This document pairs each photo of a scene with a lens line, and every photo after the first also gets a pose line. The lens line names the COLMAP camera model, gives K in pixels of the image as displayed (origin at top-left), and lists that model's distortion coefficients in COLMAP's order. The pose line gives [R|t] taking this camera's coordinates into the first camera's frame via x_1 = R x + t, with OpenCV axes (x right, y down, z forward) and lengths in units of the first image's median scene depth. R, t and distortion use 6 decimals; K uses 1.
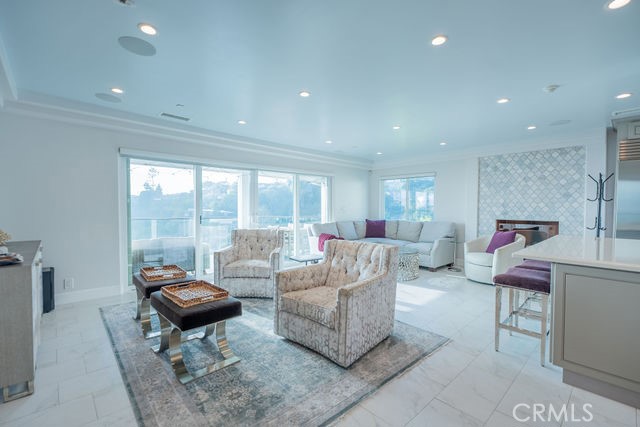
lens RADIAL K [[286.8, 0, 320.0], [0, 286.8, 213.5], [0, 0, 1]] dist [0.002035, -0.000748]
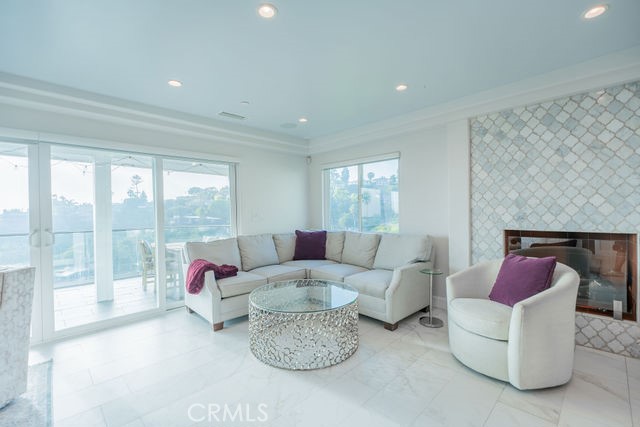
lens RADIAL K [[286.8, 0, 320.0], [0, 286.8, 213.5], [0, 0, 1]] dist [0.002035, -0.000748]
pose [[0.999384, -0.020085, 0.028782, 0.247195], [0.020518, 0.999680, -0.014826, -0.008412], [-0.028475, 0.015408, 0.999476, 0.459446]]
